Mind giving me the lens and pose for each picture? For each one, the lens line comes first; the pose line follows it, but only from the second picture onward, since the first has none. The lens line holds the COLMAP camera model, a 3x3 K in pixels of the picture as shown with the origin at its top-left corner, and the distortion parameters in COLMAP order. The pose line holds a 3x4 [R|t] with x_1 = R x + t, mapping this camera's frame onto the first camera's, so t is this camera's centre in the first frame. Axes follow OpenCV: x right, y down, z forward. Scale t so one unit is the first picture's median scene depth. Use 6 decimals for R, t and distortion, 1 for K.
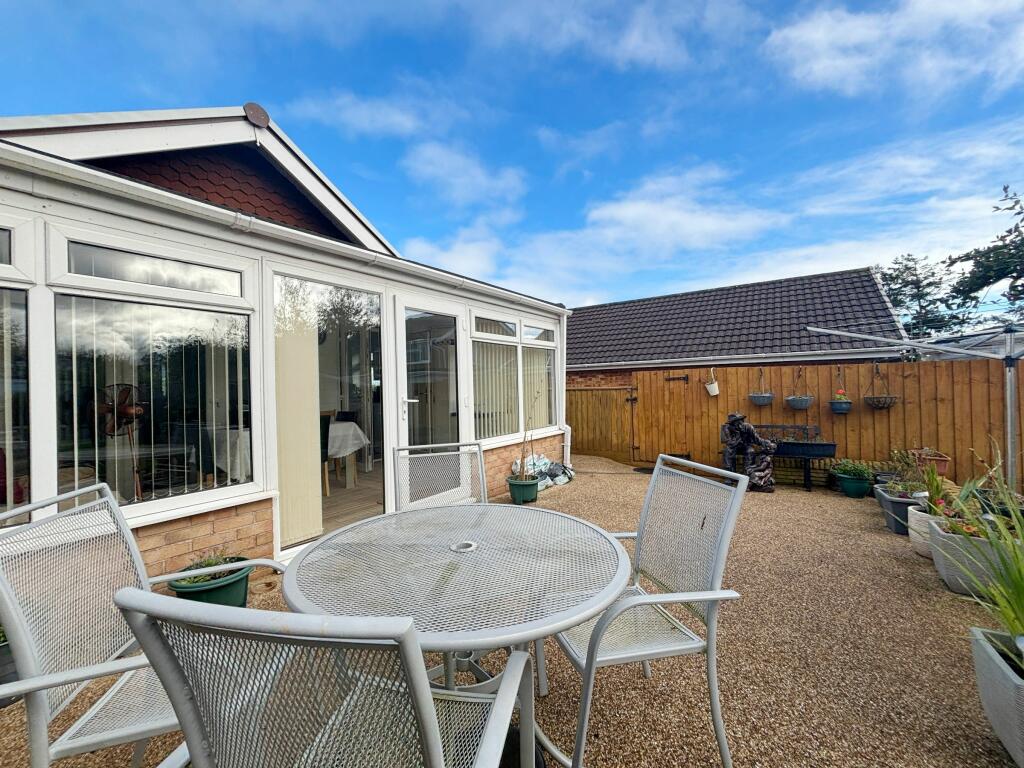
lens RADIAL K [[416.7, 0, 505.4], [0, 416.7, 377.3], [0, 0, 1]] dist [0.004030, -0.001310]
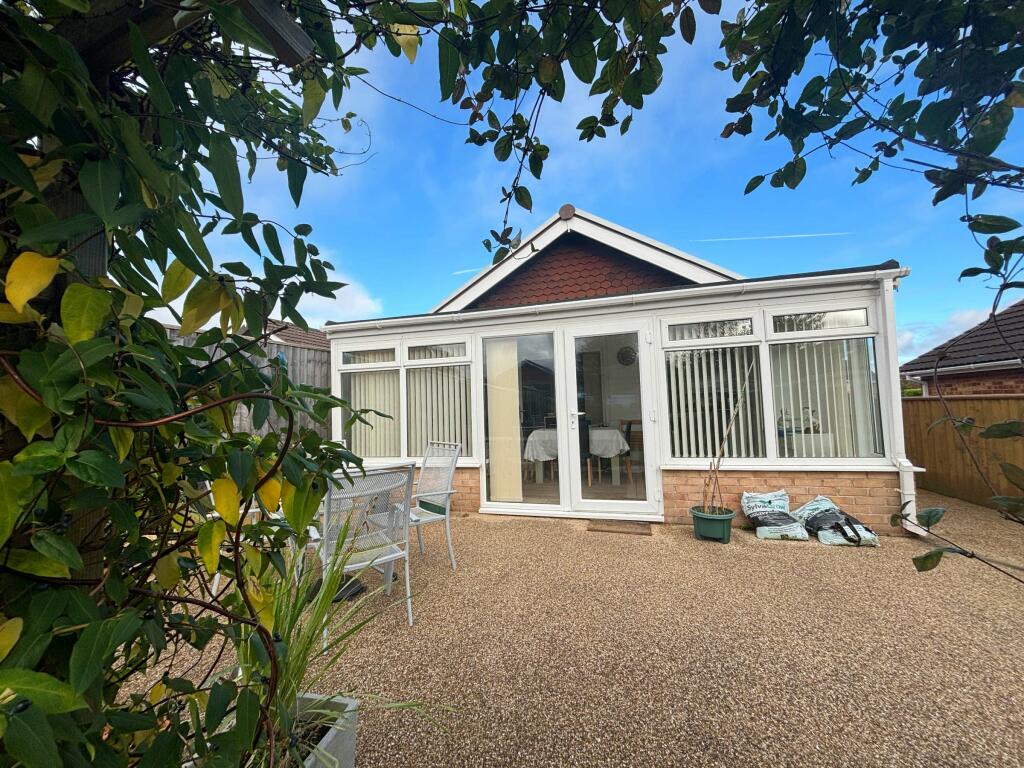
lens RADIAL K [[416.7, 0, 509.5], [0, 416.7, 381.1], [0, 0, 1]] dist [0.004030, -0.001310]
pose [[0.309564, -0.051247, -0.949497, 0.607988], [0.049754, 0.998052, -0.037647, -0.002050], [0.949576, -0.035587, 0.311510, 0.312000]]
